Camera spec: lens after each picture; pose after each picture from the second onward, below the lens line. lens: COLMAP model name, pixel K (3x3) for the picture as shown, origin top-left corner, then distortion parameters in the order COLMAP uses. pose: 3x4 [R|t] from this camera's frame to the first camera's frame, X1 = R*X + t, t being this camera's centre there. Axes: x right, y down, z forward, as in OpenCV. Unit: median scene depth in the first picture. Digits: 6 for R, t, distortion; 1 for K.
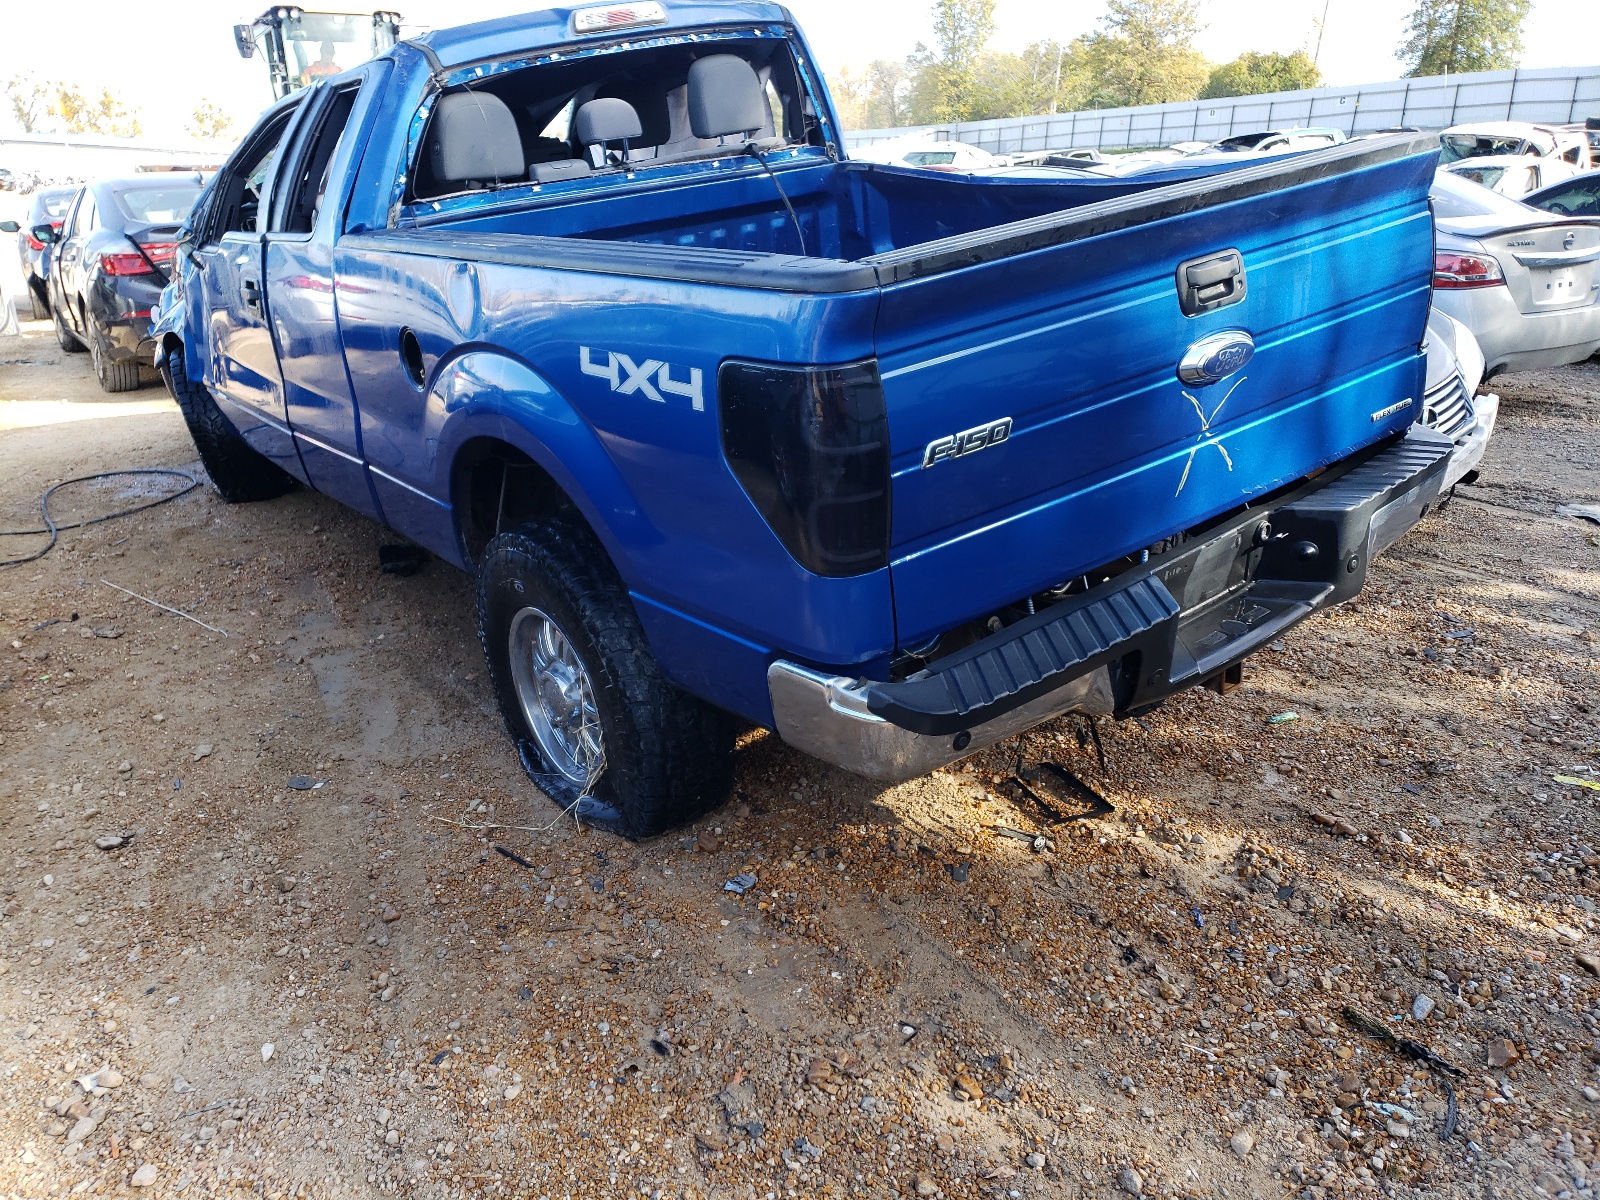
lens RADIAL K [[1203.8, 0, 800.0], [0, 1203.8, 600.0], [0, 0, 1]] dist [0.023383, -0.007481]
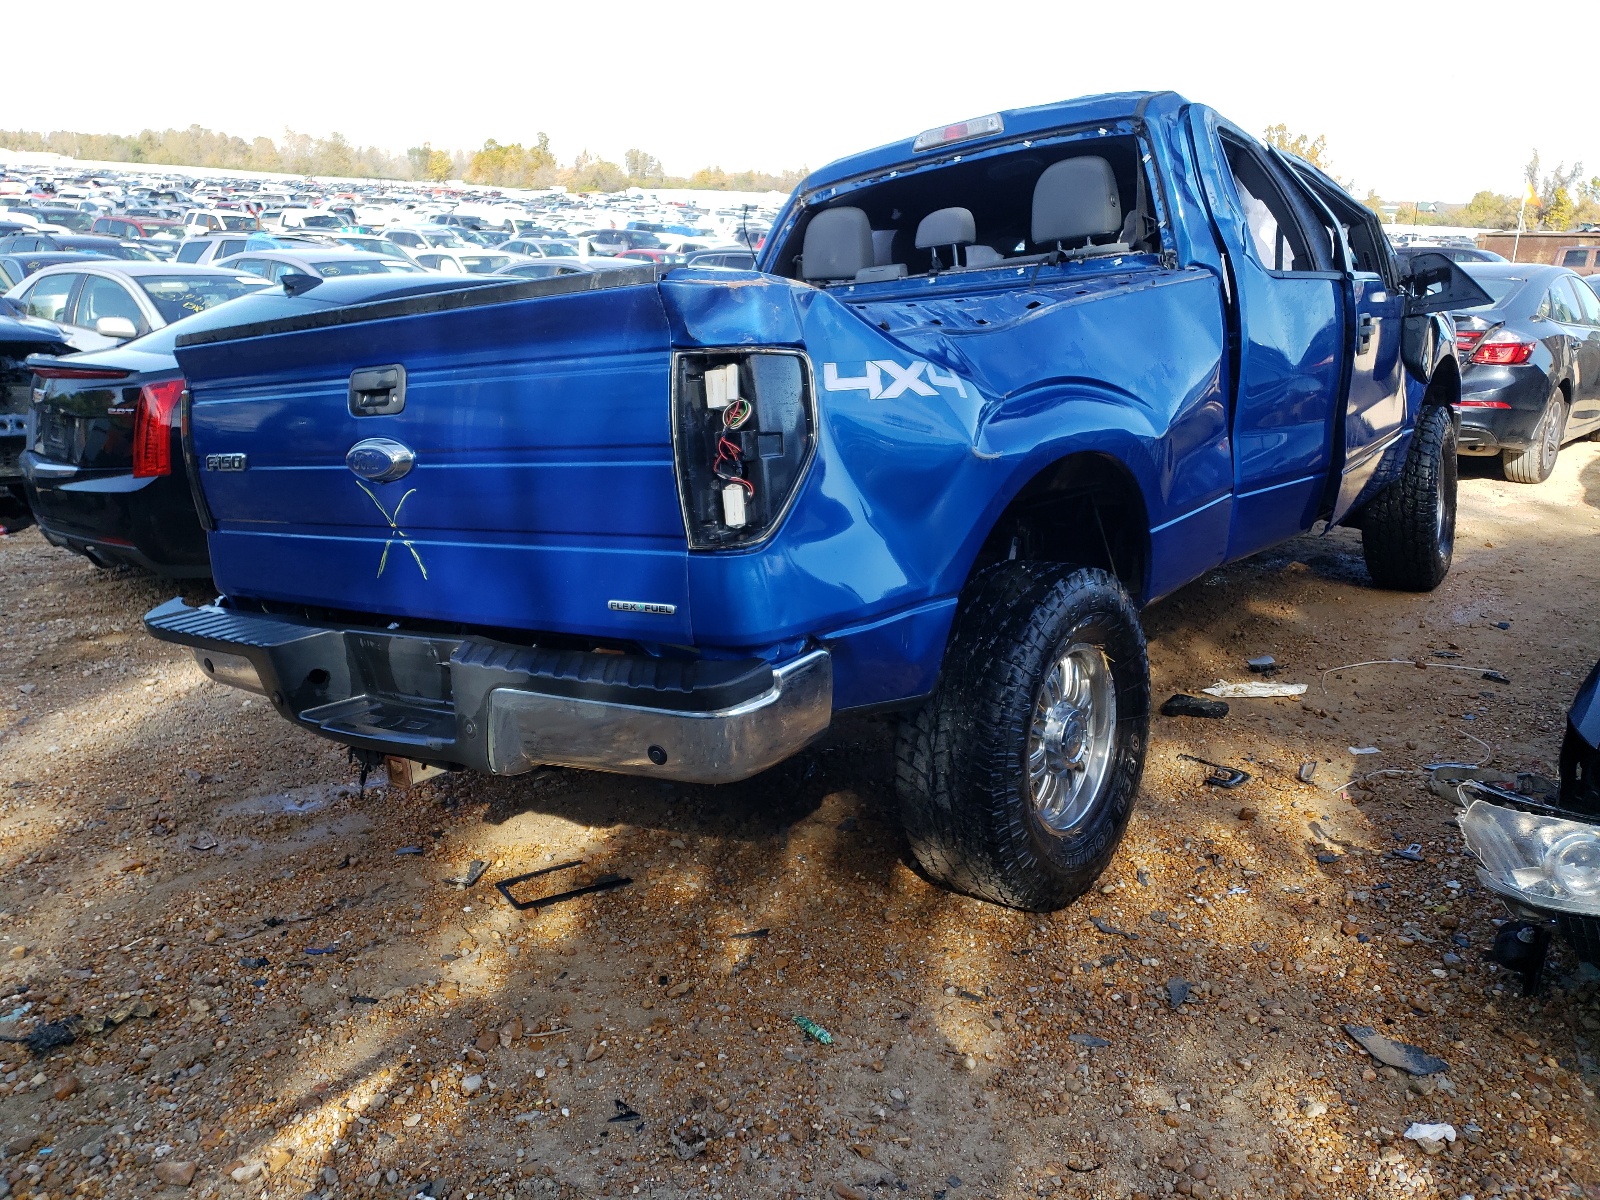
lens RADIAL K [[1203.8, 0, 800.0], [0, 1203.8, 600.0], [0, 0, 1]] dist [0.023383, -0.007481]
pose [[0.296583, 0.281019, -0.912725, 1.307095], [-0.332435, 0.926332, 0.177186, -0.355055], [0.895280, 0.250872, 0.368155, 0.857449]]
